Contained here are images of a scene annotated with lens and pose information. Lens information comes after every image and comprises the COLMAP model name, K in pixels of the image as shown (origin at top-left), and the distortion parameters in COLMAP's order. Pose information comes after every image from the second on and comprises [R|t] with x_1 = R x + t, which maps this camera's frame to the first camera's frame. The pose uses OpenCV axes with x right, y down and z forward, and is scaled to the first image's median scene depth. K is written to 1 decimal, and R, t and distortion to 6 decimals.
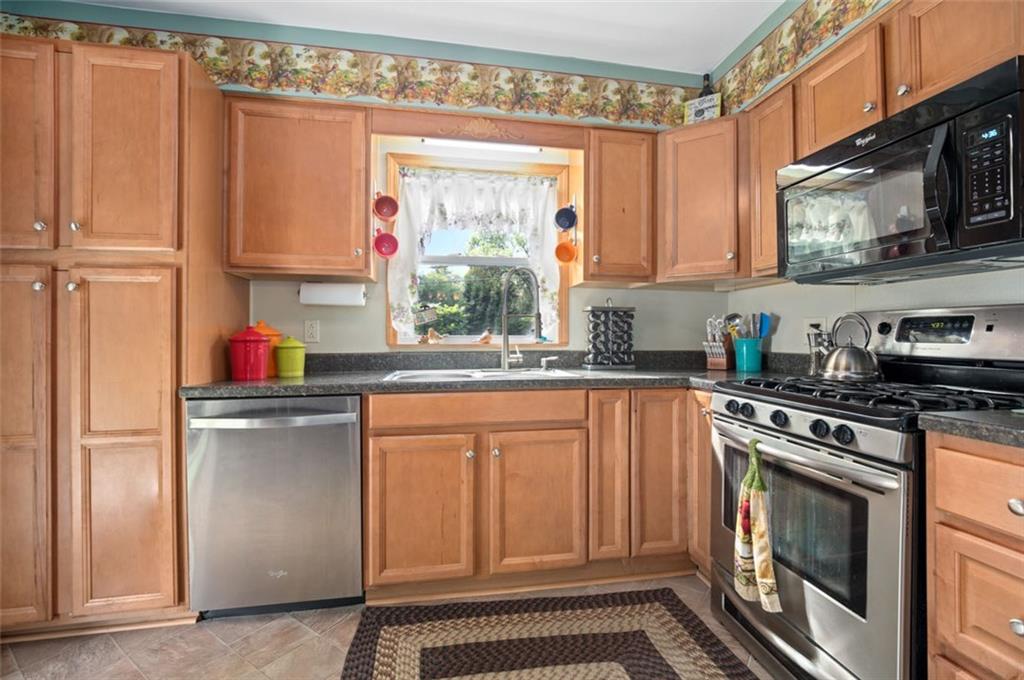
lens RADIAL K [[458.3, 0, 517.9], [0, 458.3, 333.4], [0, 0, 1]] dist [-0.004701, -0.000756]
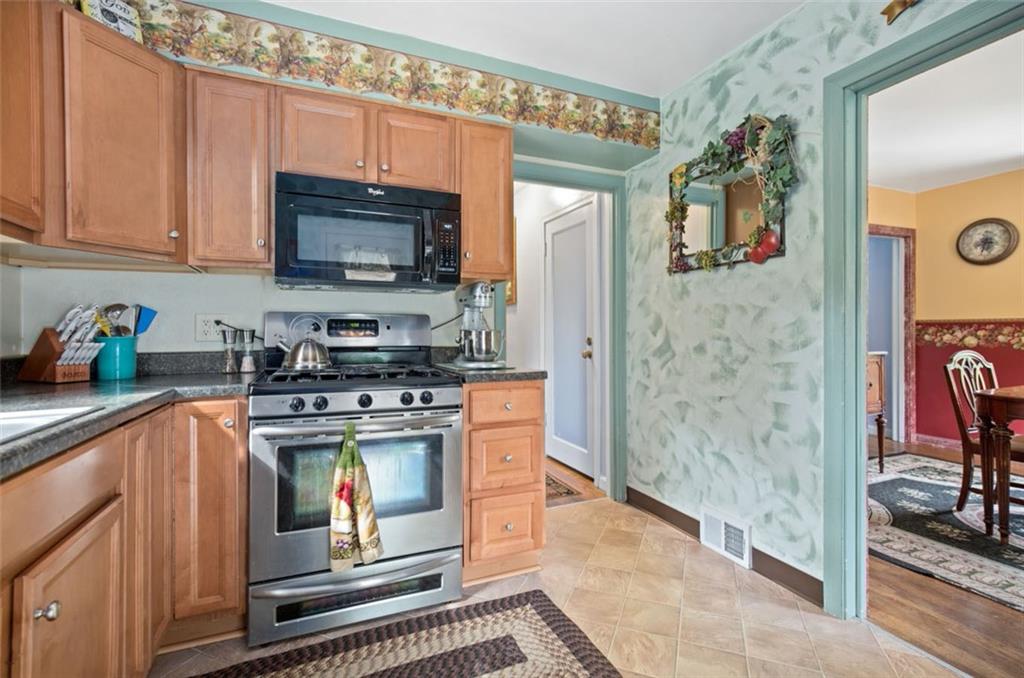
lens RADIAL K [[458.3, 0, 514.4], [0, 458.3, 334.7], [0, 0, 1]] dist [-0.004701, -0.000756]
pose [[-0.227478, -0.005795, 0.973766, -0.760182], [-0.003622, 0.999980, 0.005105, 0.004301], [-0.973776, -0.002366, -0.227495, 0.983357]]
